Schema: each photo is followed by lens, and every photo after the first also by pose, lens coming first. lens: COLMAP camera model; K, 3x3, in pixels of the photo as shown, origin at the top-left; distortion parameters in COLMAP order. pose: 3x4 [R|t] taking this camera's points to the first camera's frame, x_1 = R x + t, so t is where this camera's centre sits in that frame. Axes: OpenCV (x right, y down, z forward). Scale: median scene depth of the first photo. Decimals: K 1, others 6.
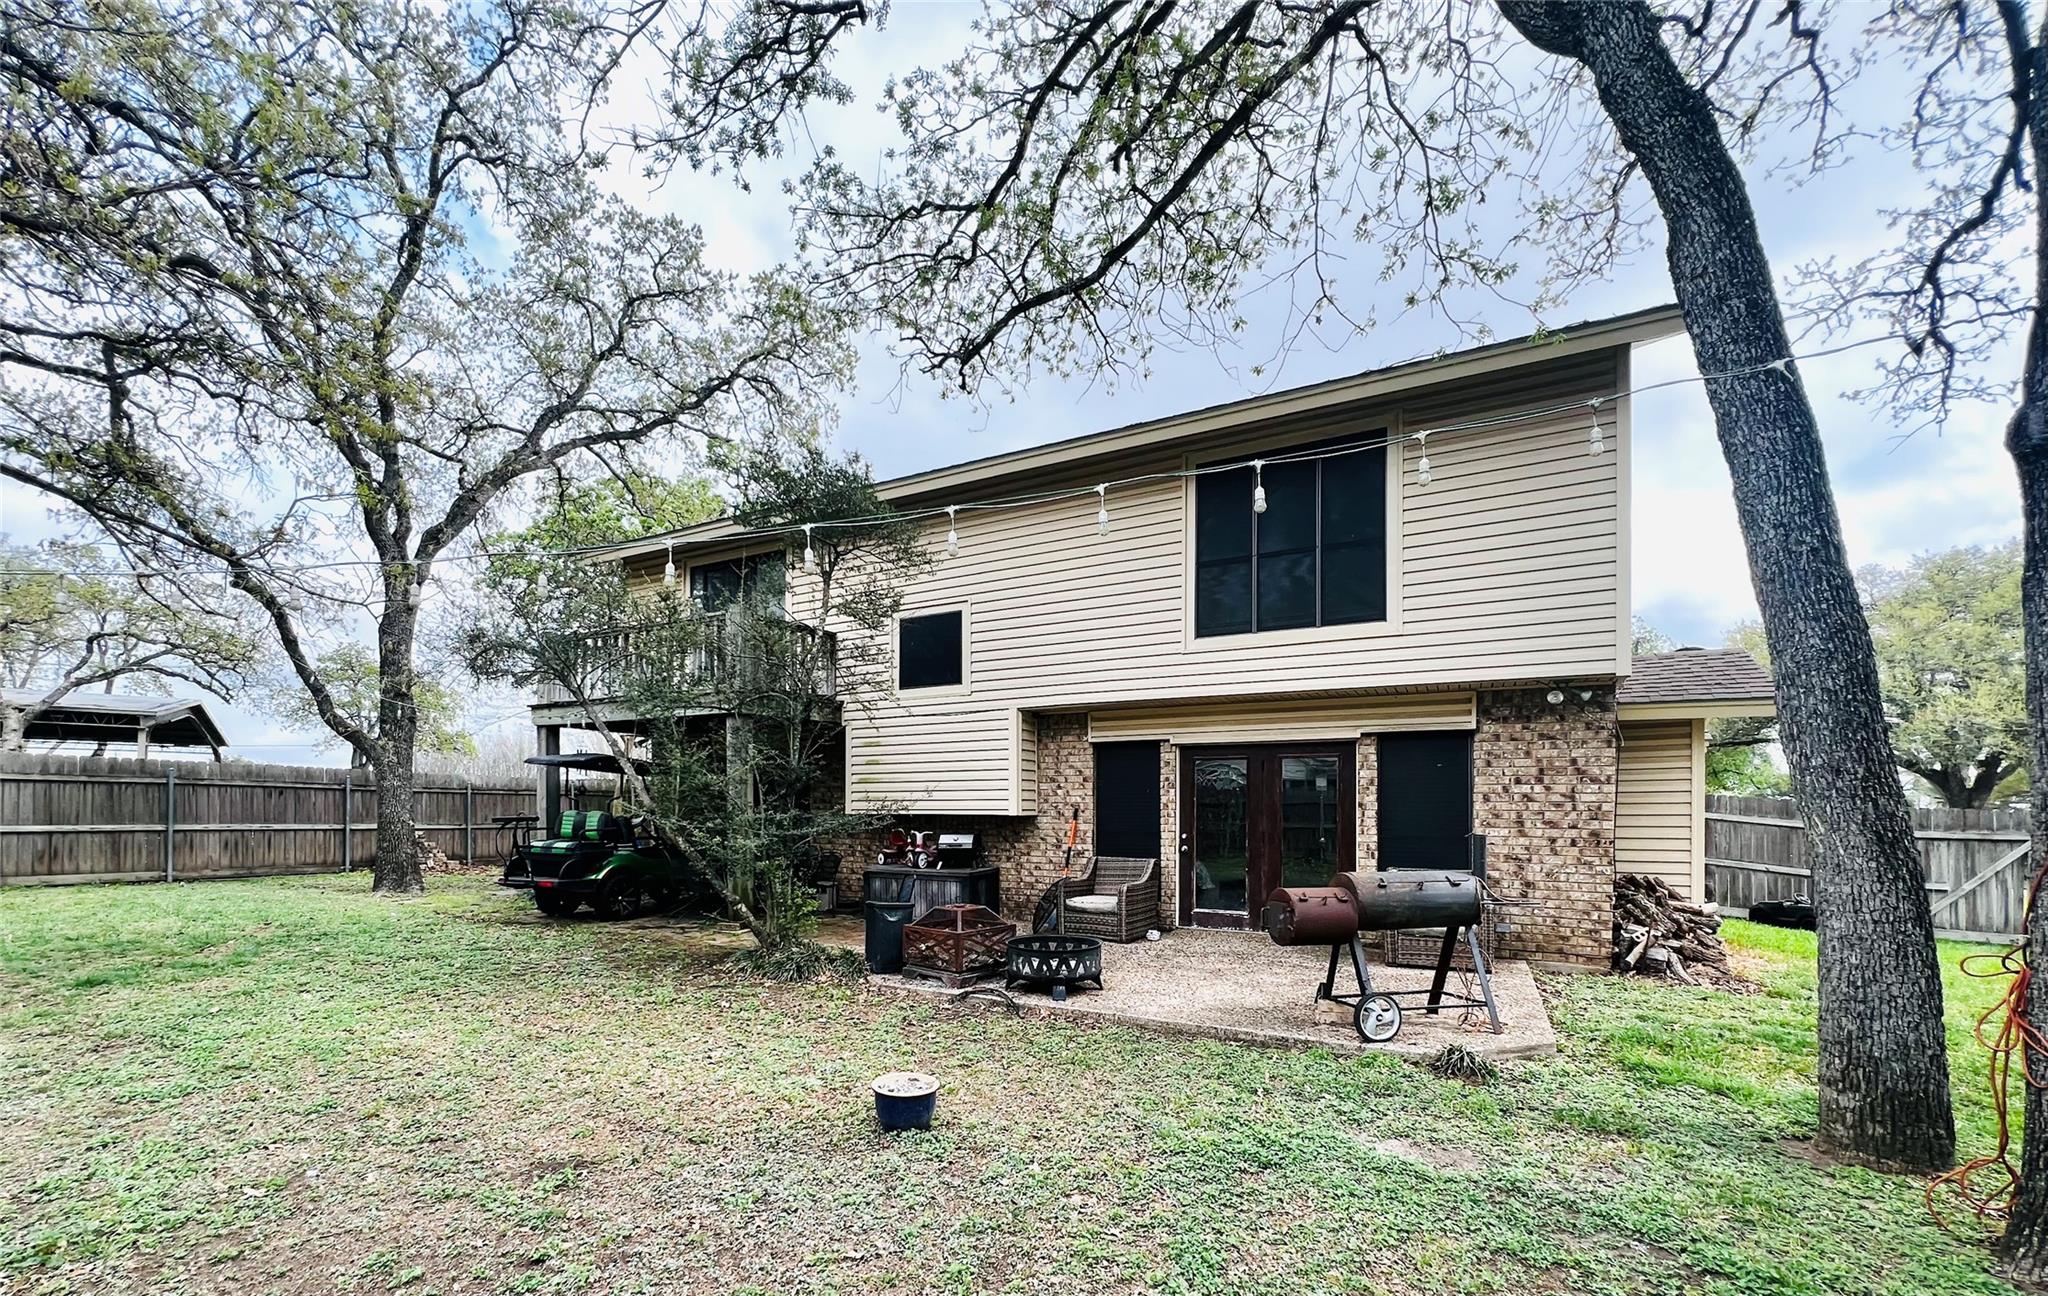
lens RADIAL K [[855.4, 0, 968.4], [0, 855.4, 819.2], [0, 0, 1]] dist [0.000231, 0.000161]
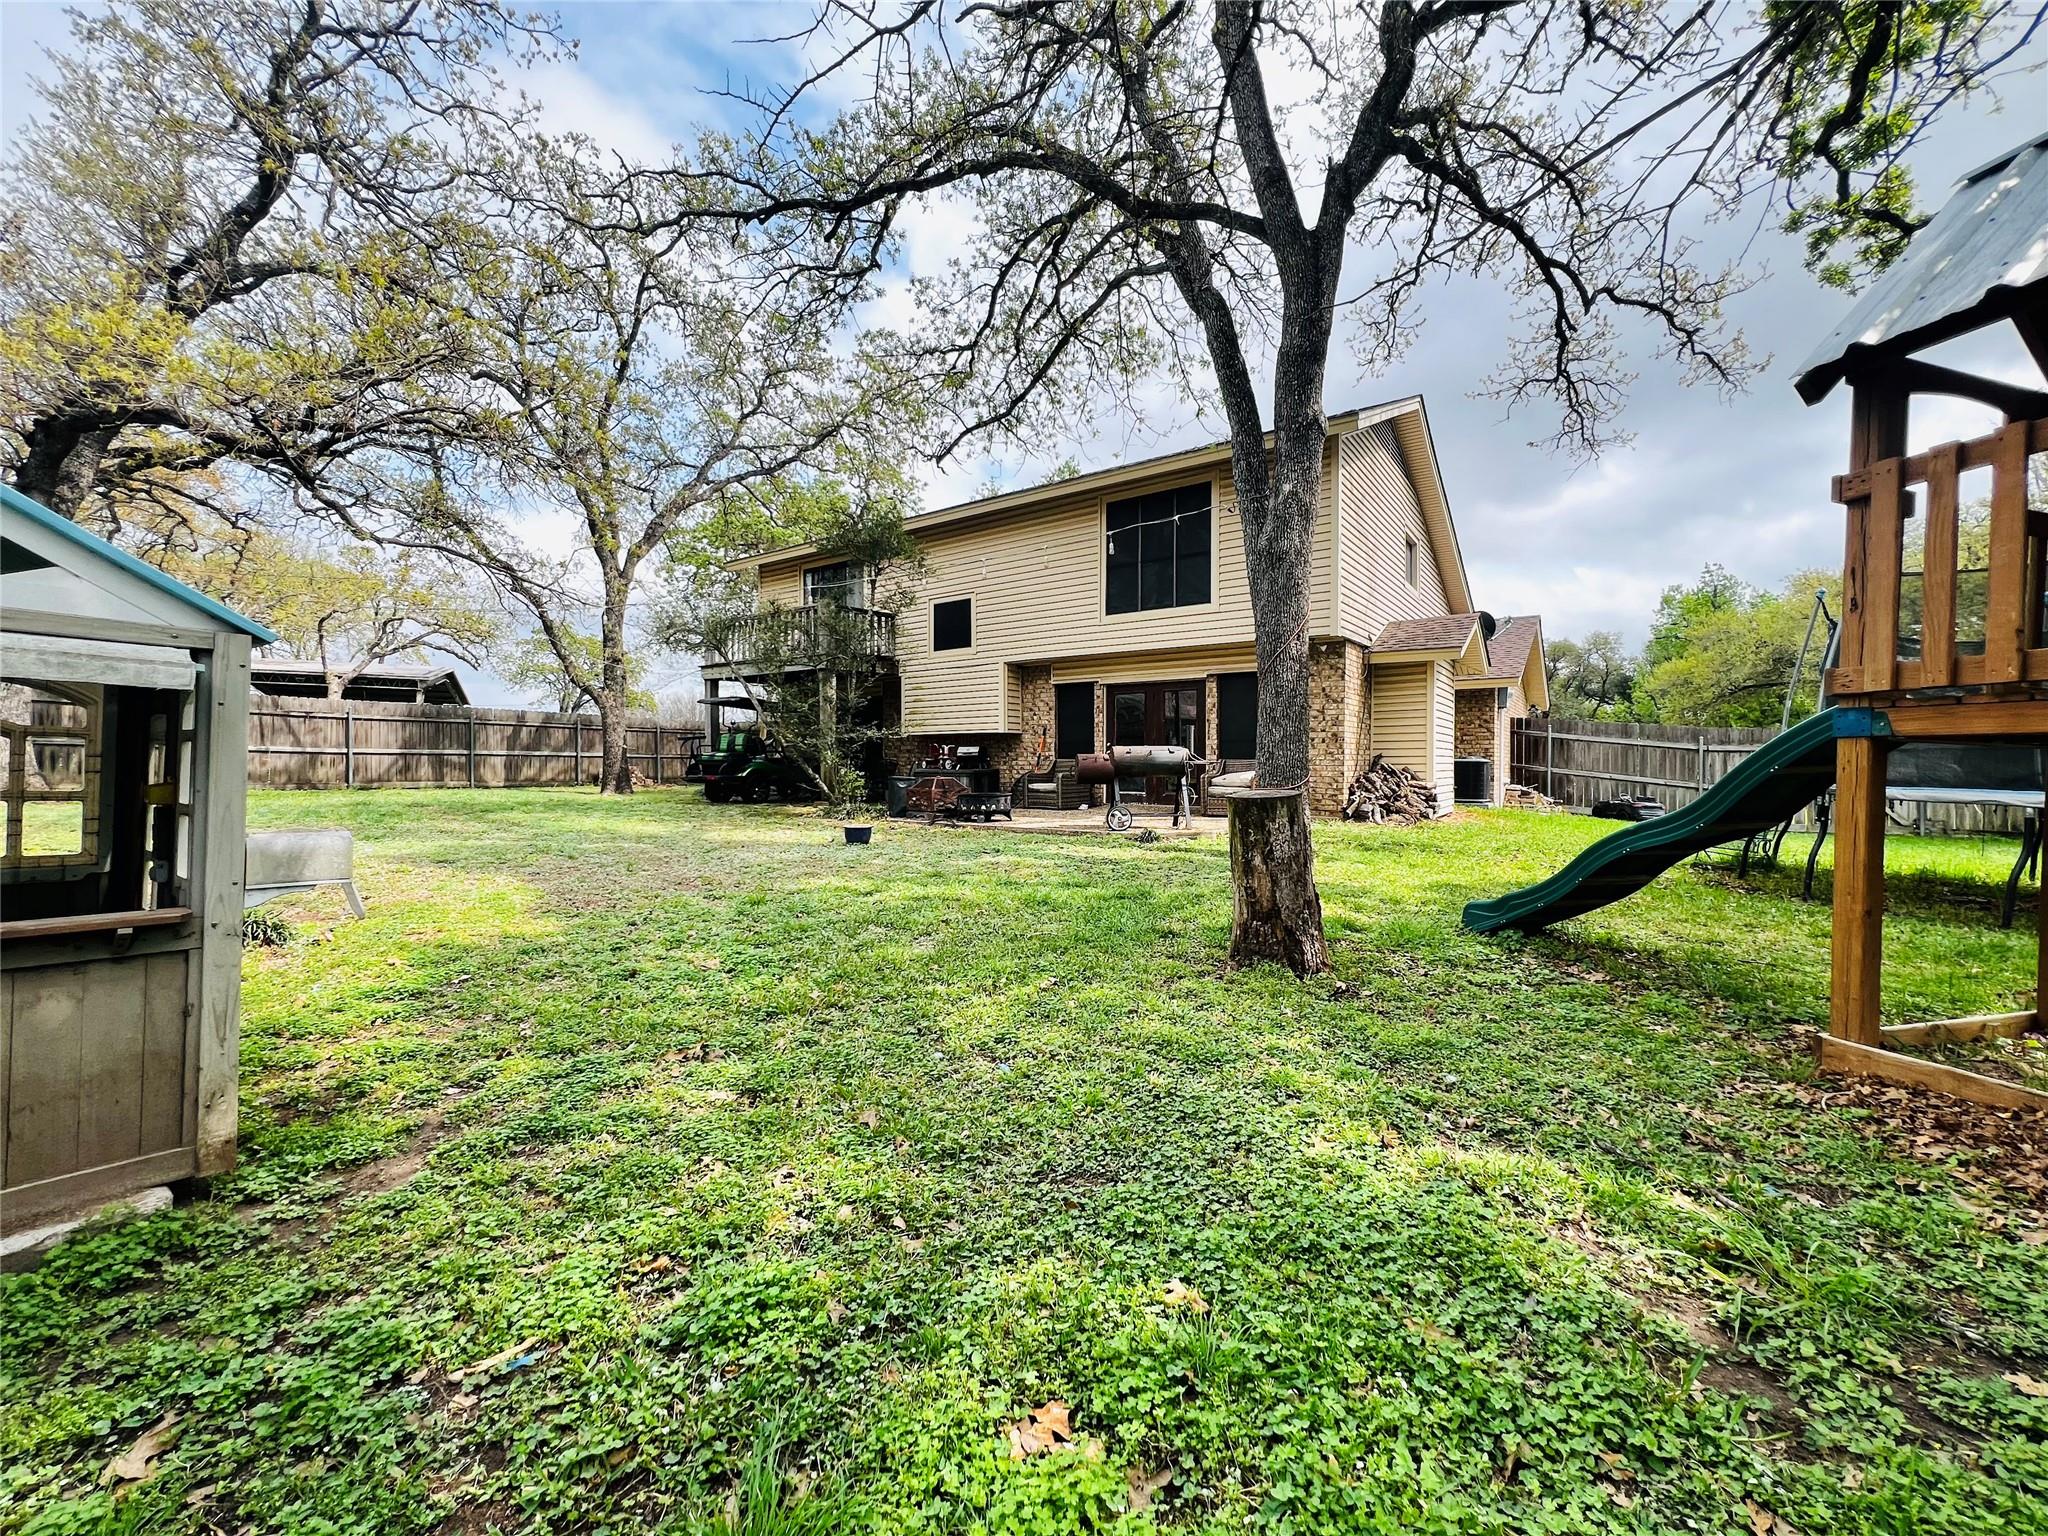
lens RADIAL K [[815.4, 0, 1009.3], [0, 815.4, 773.0], [0, 0, 1]] dist [-0.001334, 0.000407]
pose [[0.993757, -0.002950, -0.111528, 0.219763], [0.003302, 0.999990, 0.002971, 0.060792], [0.111518, -0.003320, 0.993757, -0.427887]]
